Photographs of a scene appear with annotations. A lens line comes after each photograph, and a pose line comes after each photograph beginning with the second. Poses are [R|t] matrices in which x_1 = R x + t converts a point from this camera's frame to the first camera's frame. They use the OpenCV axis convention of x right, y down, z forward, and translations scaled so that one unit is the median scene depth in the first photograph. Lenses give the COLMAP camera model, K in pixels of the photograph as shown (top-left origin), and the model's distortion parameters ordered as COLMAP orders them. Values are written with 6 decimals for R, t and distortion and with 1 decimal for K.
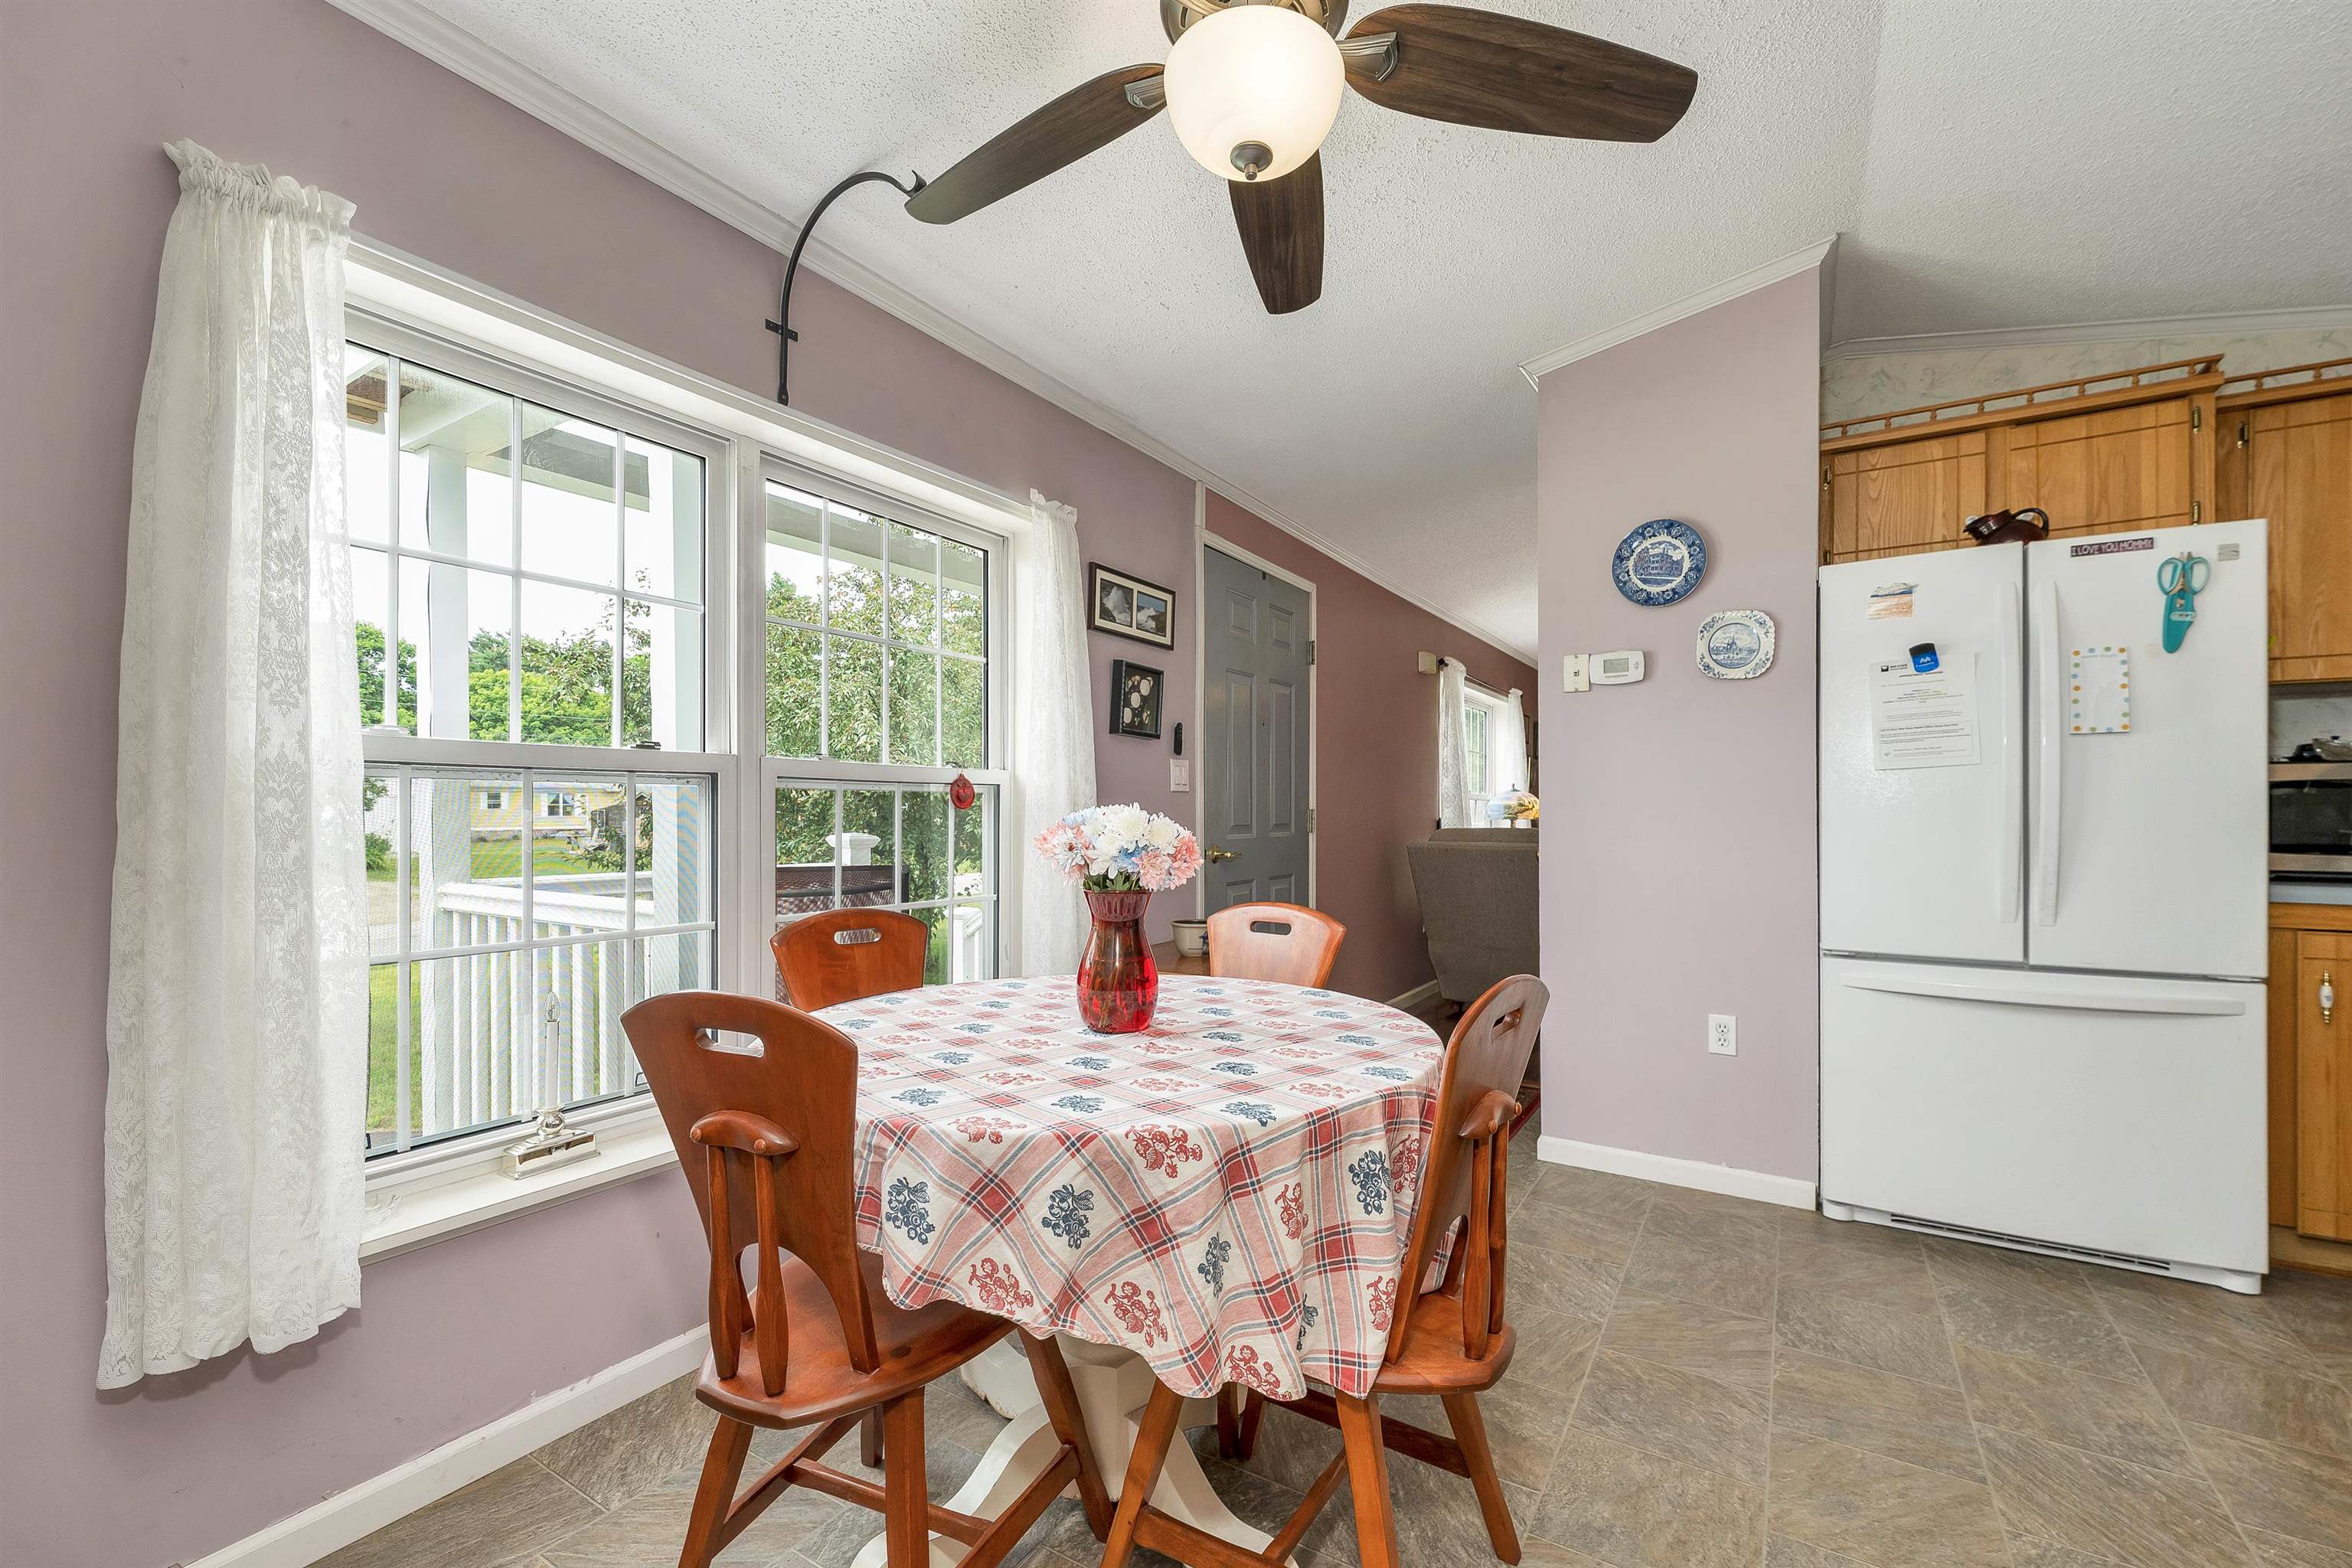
lens RADIAL K [[961.4, 0, 1178.2], [0, 961.4, 819.2], [0, 0, 1]] dist [-0.002976, 0.000438]
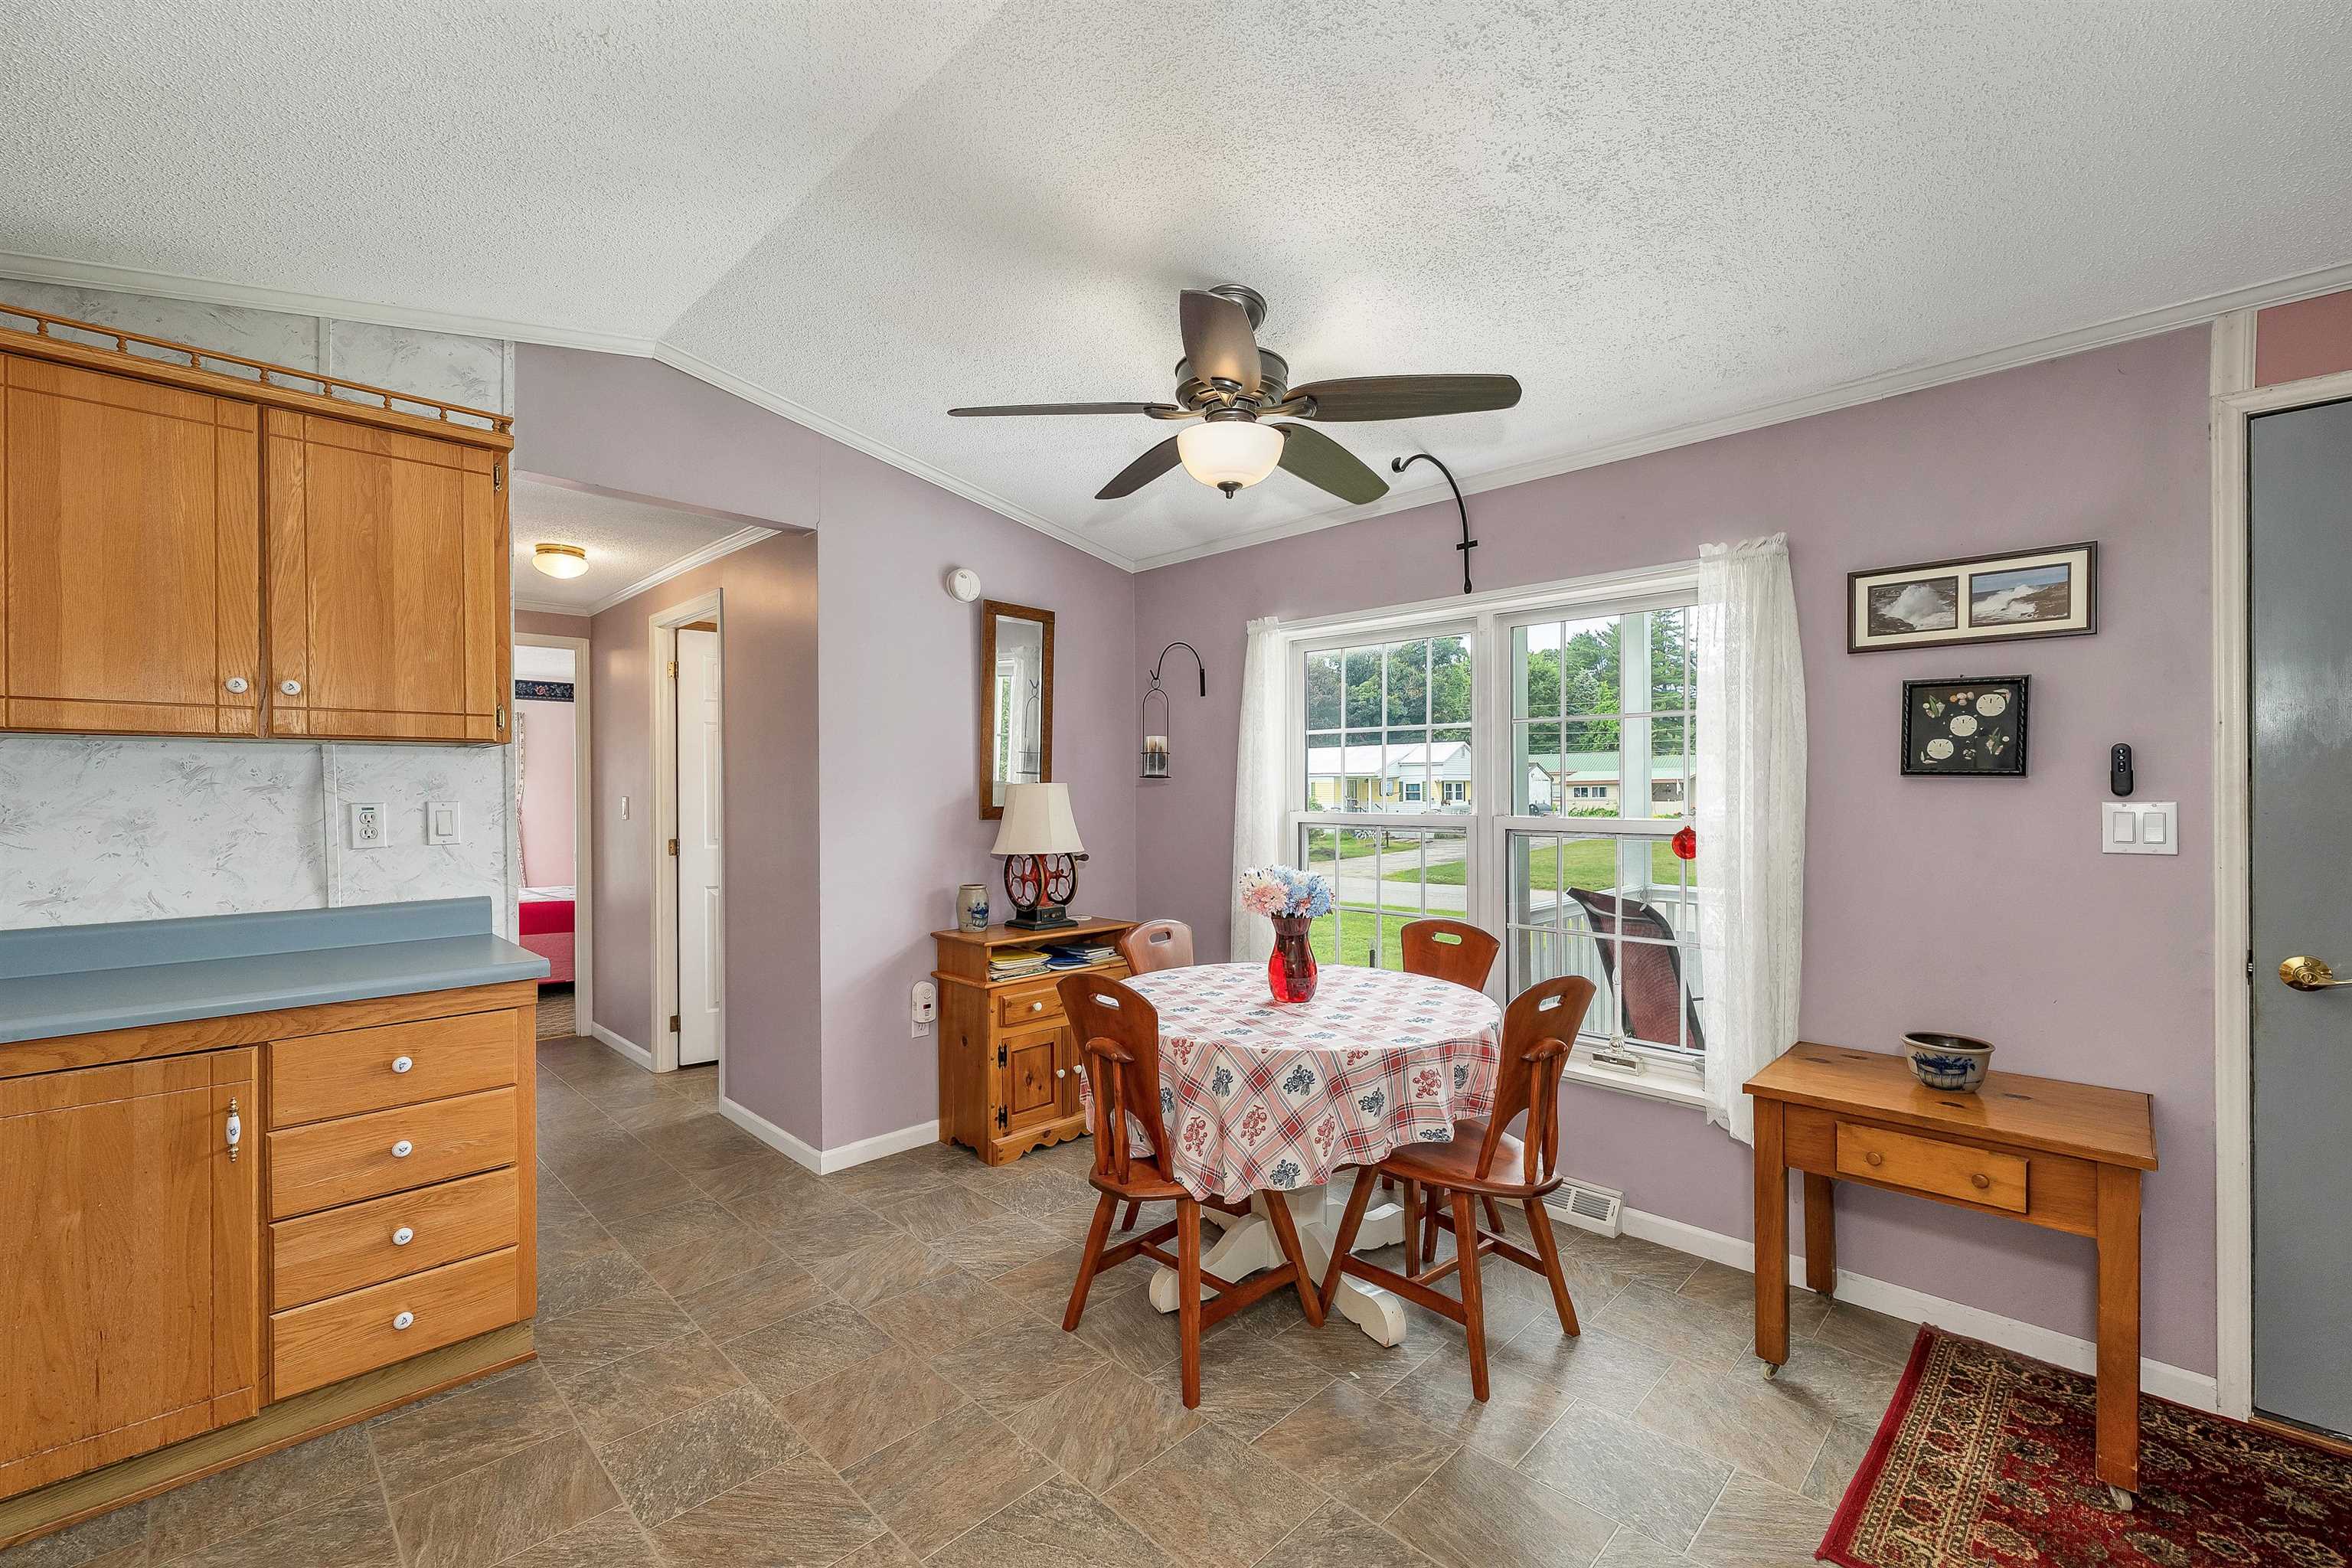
lens RADIAL K [[961.4, 0, 1177.7], [0, 961.4, 787.2], [0, 0, 1]] dist [-0.002976, 0.000438]
pose [[-0.208342, -0.000167, -0.978056, 0.794333], [-0.004425, 0.999990, 0.000772, -0.075419], [0.978046, 0.004488, -0.208341, 0.568632]]
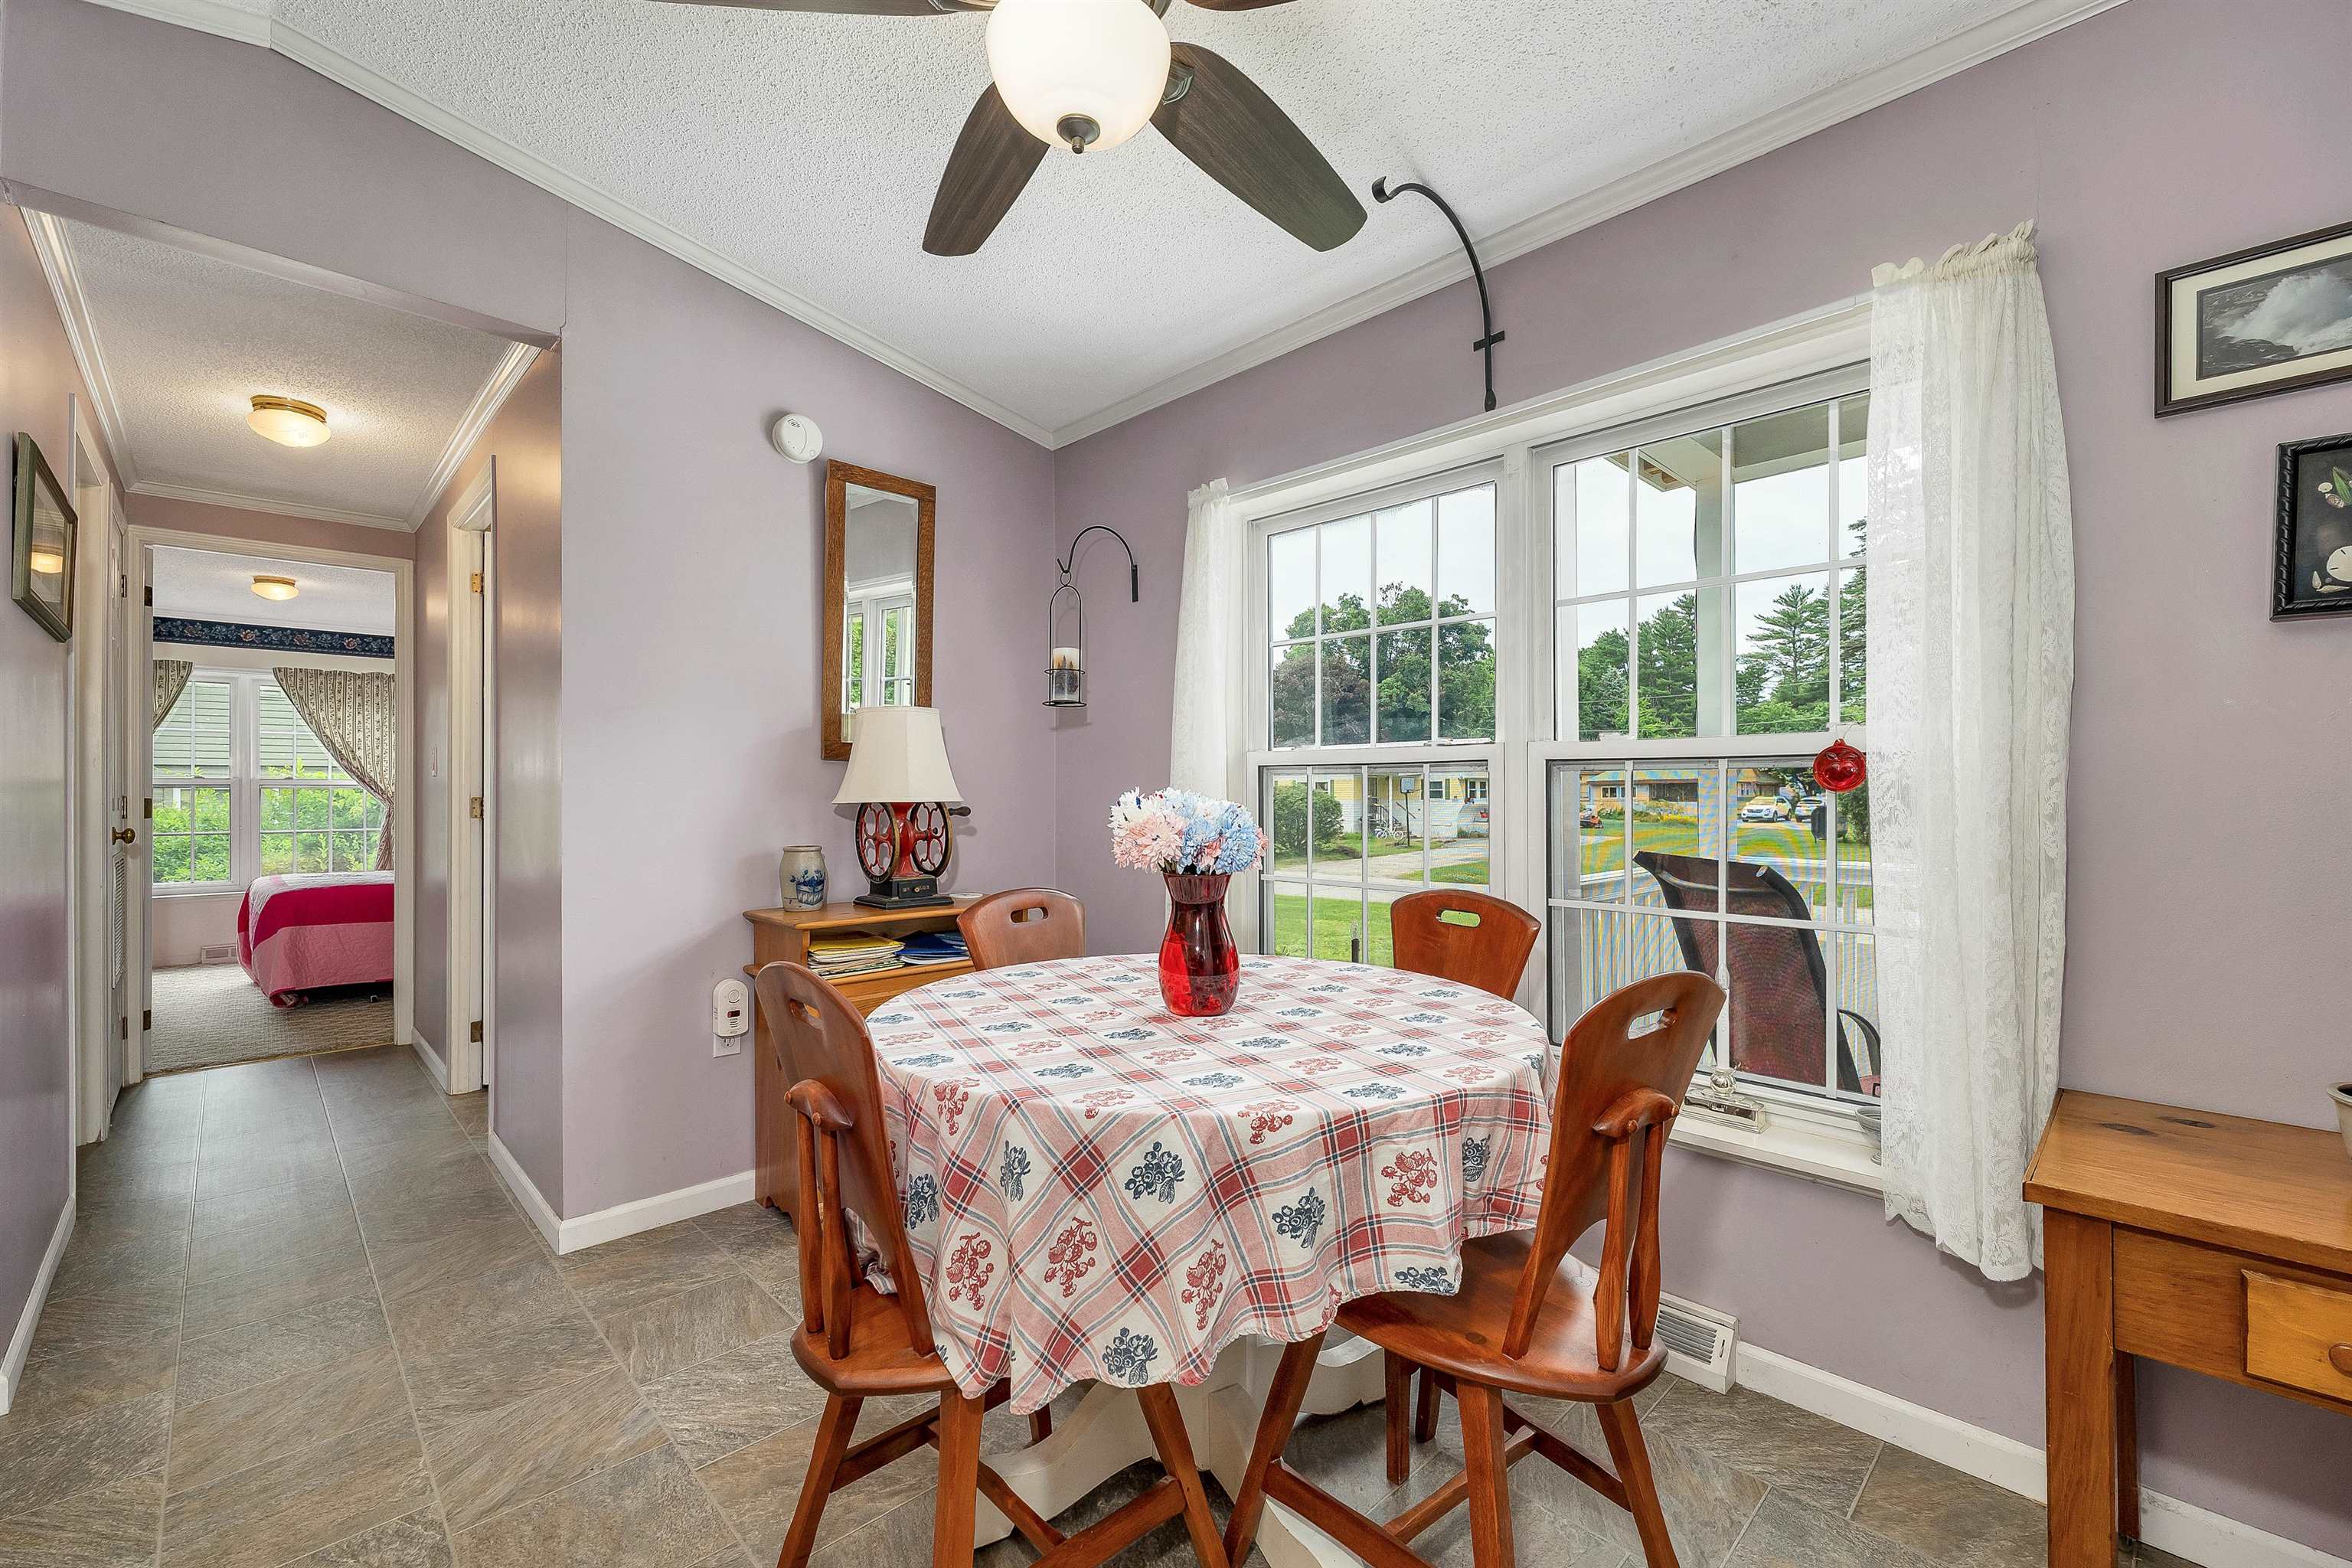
lens RADIAL K [[961.4, 0, 1179.7], [0, 961.4, 785.9], [0, 0, 1]] dist [-0.002976, 0.000438]
pose [[-0.229084, -0.003785, -0.973399, 0.456157], [-0.006076, 0.999979, -0.002458, -0.008567], [0.973388, 0.005351, -0.229102, 0.598479]]
